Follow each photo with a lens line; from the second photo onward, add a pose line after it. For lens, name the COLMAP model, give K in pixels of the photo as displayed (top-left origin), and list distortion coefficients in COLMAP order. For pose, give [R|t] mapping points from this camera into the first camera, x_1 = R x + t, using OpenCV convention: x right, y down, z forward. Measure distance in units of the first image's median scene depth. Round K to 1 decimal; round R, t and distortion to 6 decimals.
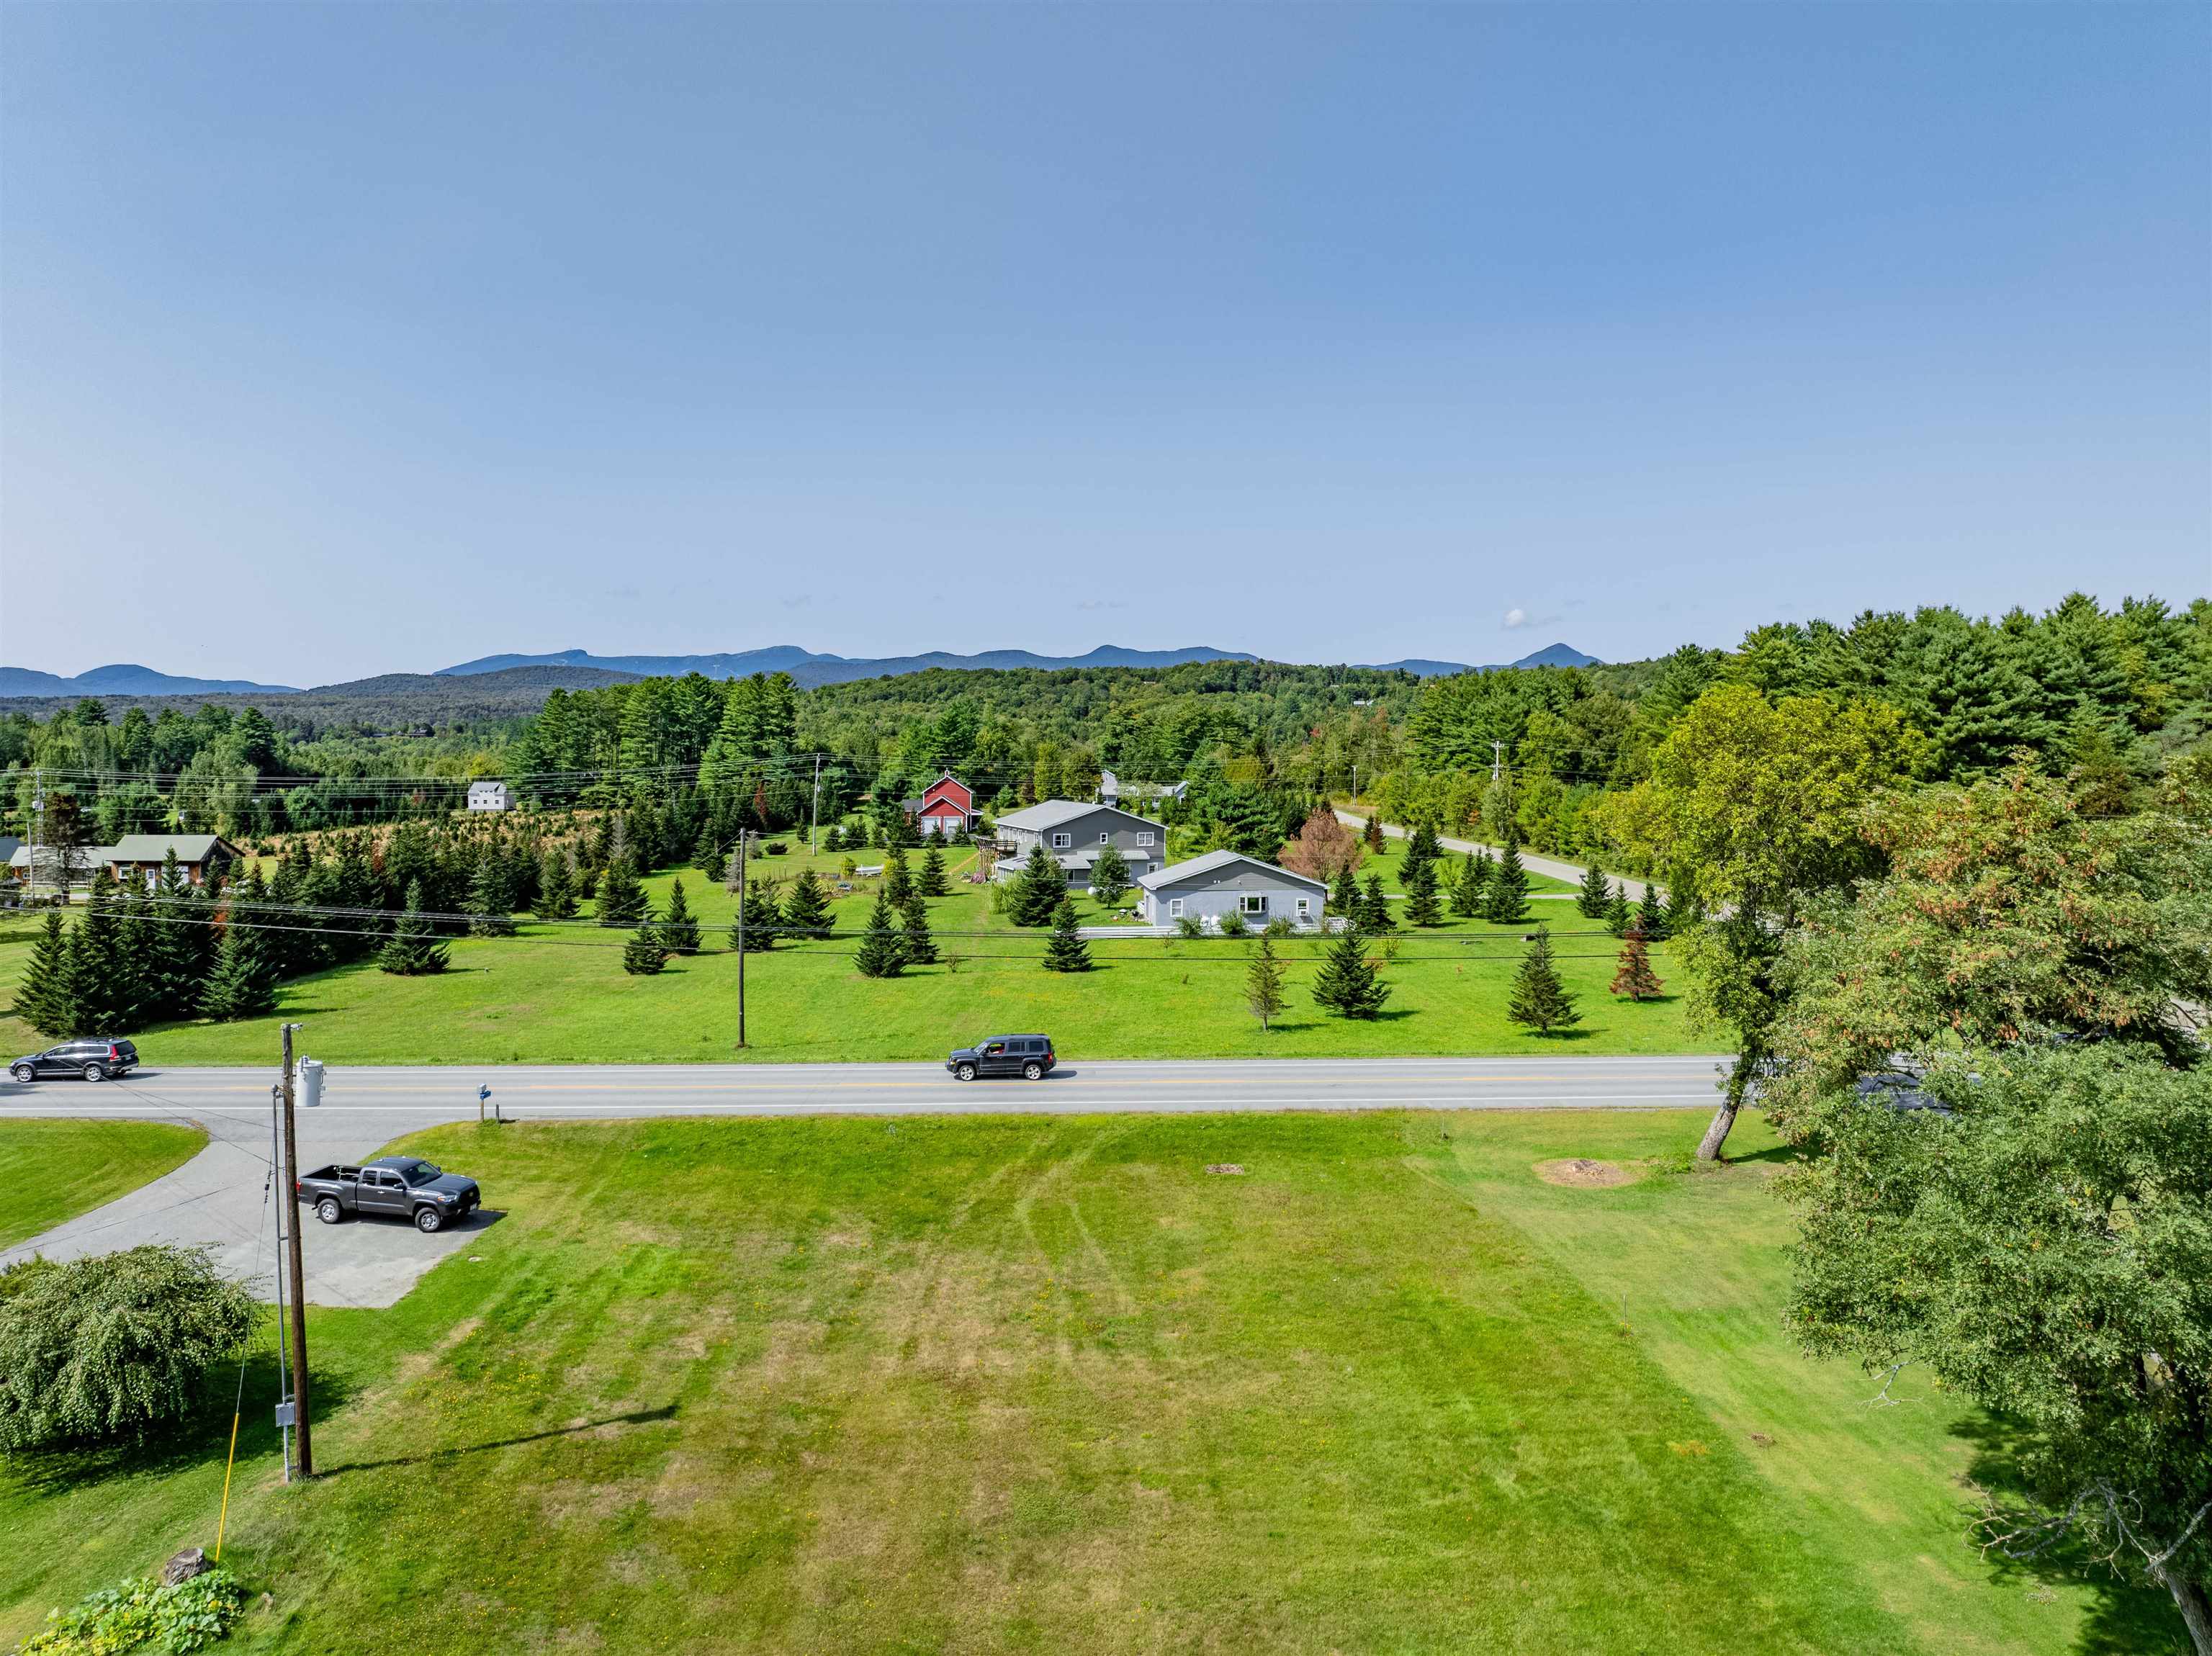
lens RADIAL K [[1549.8, 0, 1106.0], [0, 1549.8, 828.0], [0, 0, 1]] dist [-0.039982, -0.000186]
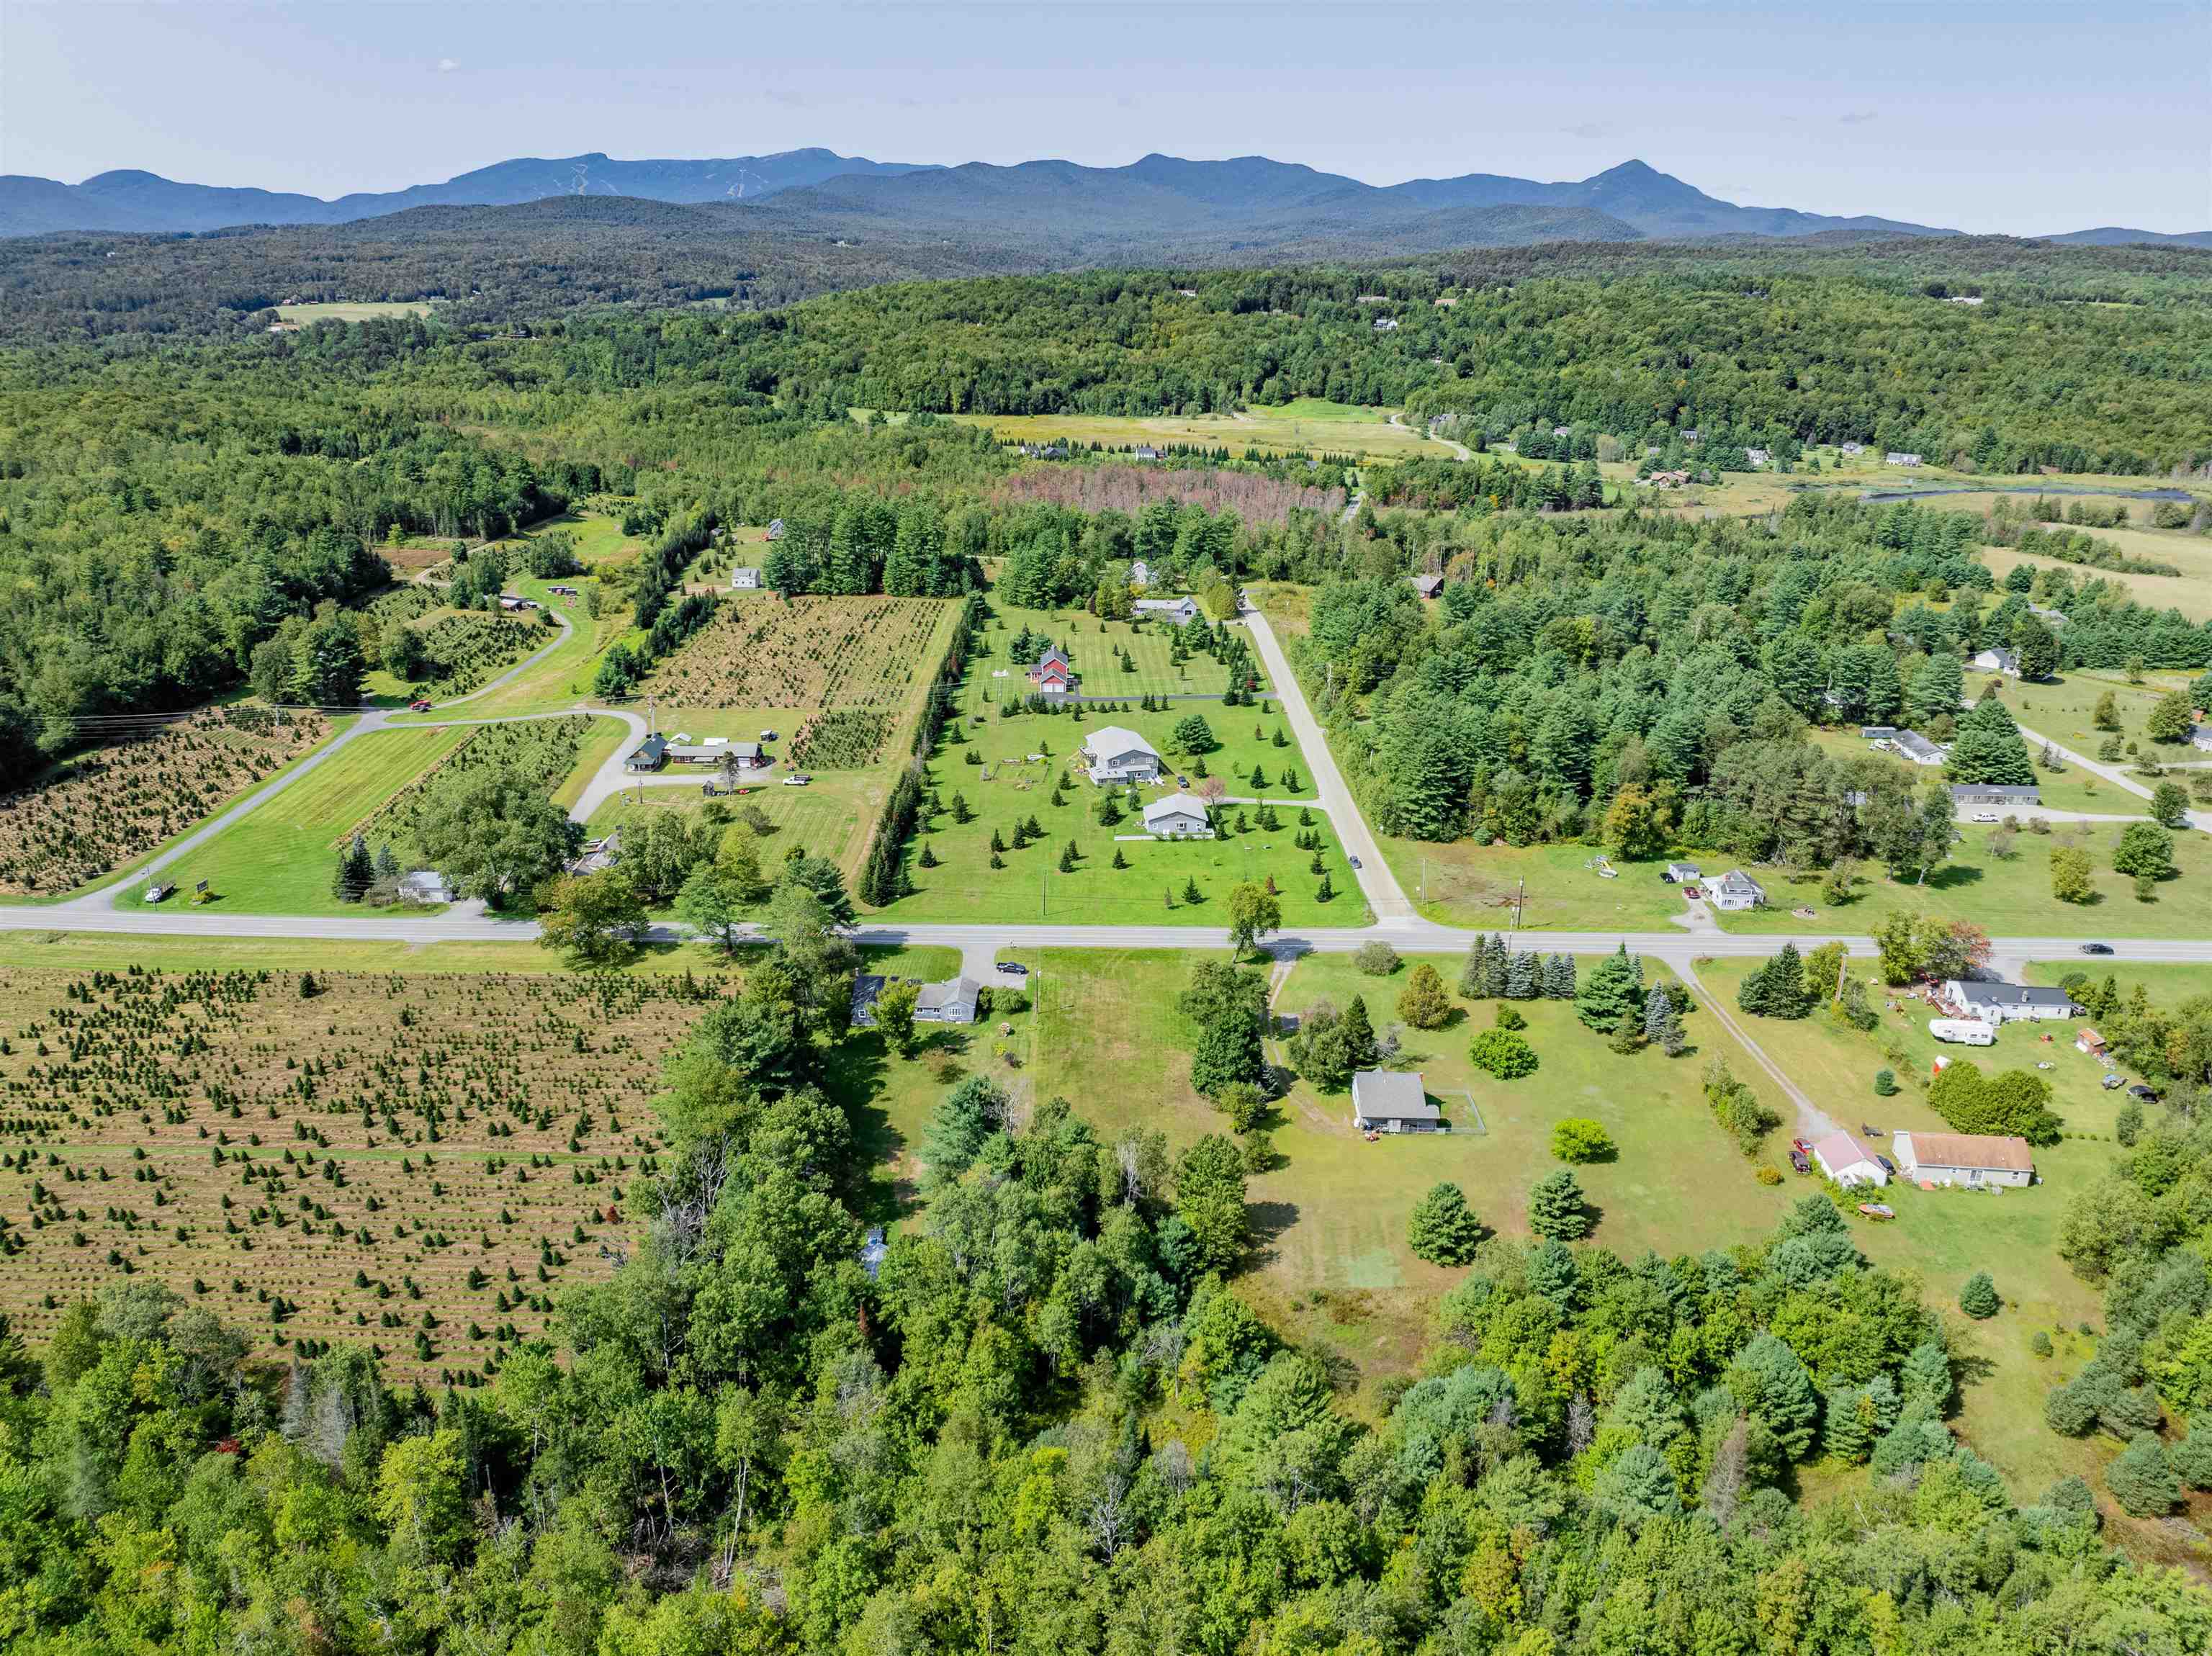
lens RADIAL K [[1549.8, 0, 1106.0], [0, 1549.8, 828.0], [0, 0, 1]] dist [-0.039982, -0.000186]
pose [[0.999558, 0.018594, -0.023199, 0.002040], [-0.010795, 0.954019, 0.299553, -0.065444], [0.027702, -0.299170, 0.953798, -0.147665]]
